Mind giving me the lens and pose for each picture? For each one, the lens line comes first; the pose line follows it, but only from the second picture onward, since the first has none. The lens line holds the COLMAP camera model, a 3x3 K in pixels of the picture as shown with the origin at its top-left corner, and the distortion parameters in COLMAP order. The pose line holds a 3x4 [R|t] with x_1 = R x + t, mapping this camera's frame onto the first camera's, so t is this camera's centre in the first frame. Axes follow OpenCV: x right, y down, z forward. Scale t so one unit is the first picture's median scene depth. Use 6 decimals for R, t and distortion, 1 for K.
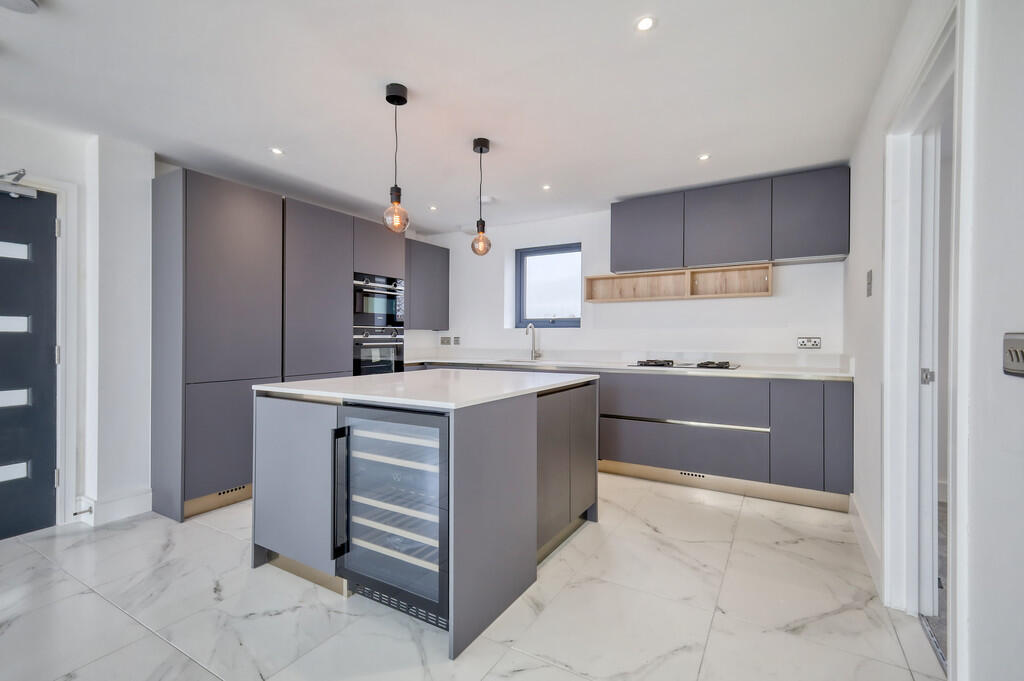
lens RADIAL K [[457.1, 0, 511.1], [0, 457.1, 322.4], [0, 0, 1]] dist [0.021034, 0.000517]
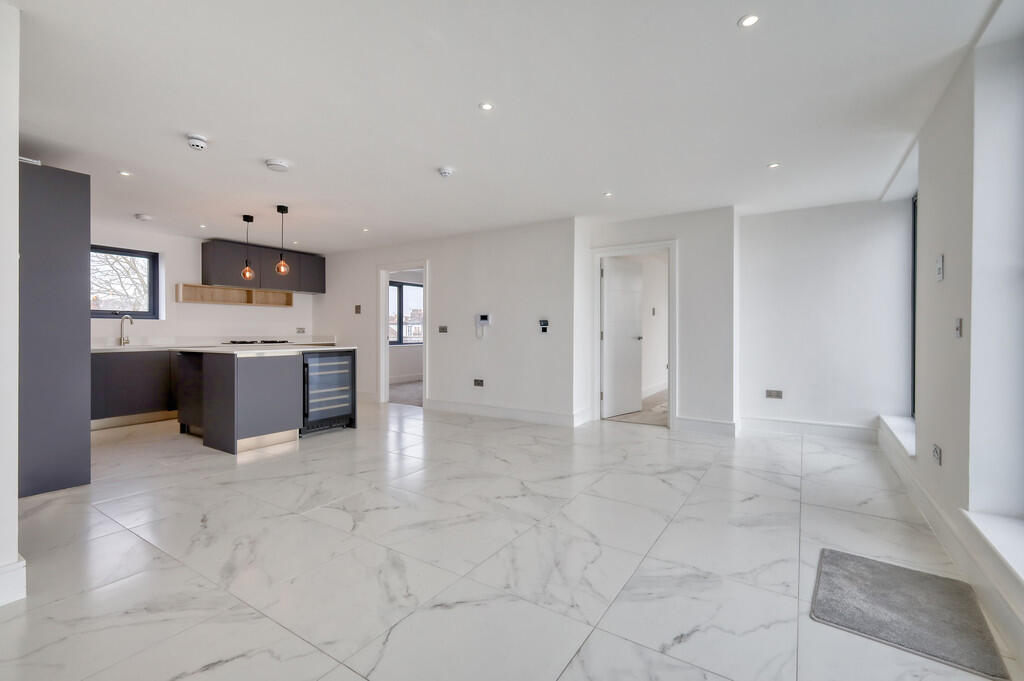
lens RADIAL K [[457.1, 0, 511.1], [0, 457.1, 322.4], [0, 0, 1]] dist [0.021034, 0.000517]
pose [[0.031246, 0.021648, 0.999277, -1.368323], [-0.029332, 0.999355, -0.020732, 0.021424], [-0.999081, -0.028663, 0.031861, -0.049748]]
